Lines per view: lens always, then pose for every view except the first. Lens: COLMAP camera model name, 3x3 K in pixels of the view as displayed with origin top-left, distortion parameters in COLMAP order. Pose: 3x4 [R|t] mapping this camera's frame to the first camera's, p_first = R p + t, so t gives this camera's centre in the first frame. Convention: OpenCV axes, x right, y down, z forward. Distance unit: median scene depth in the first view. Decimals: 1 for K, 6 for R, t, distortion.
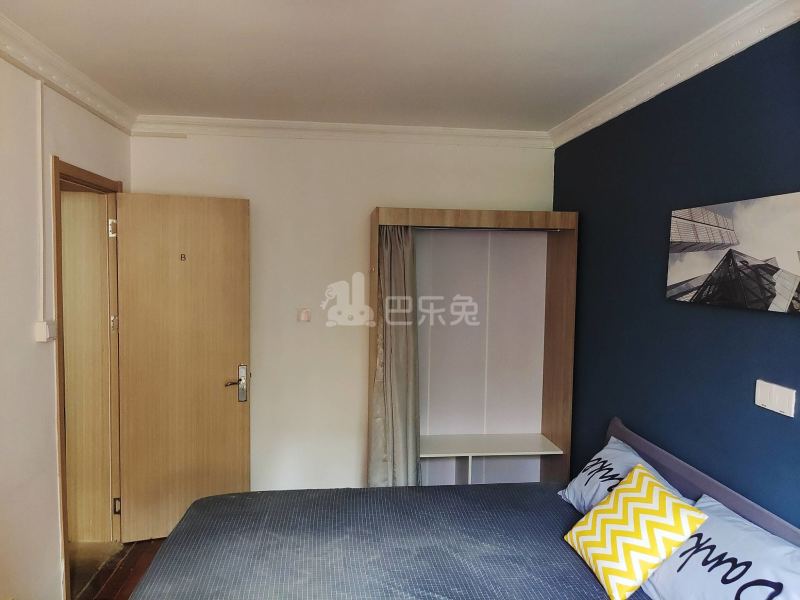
lens RADIAL K [[598.8, 0, 406.0], [0, 598.8, 305.1], [0, 0, 1]] dist [0.049968, -0.056053]
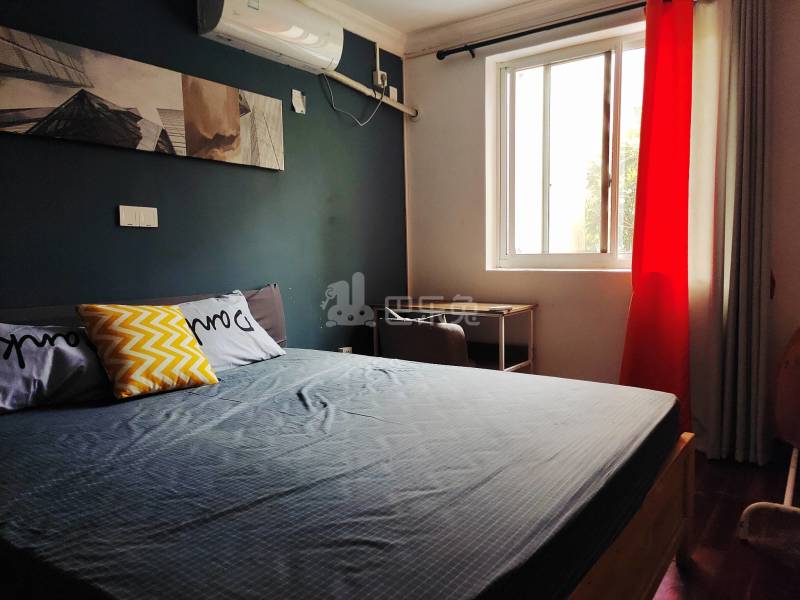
lens RADIAL K [[598.8, 0, 398.9], [0, 598.8, 308.1], [0, 0, 1]] dist [0.049968, -0.056053]
pose [[-0.738051, -0.065899, 0.671519, -0.590389], [0.051775, 0.986754, 0.153740, 0.144218], [-0.672756, 0.148236, -0.724863, 1.310416]]
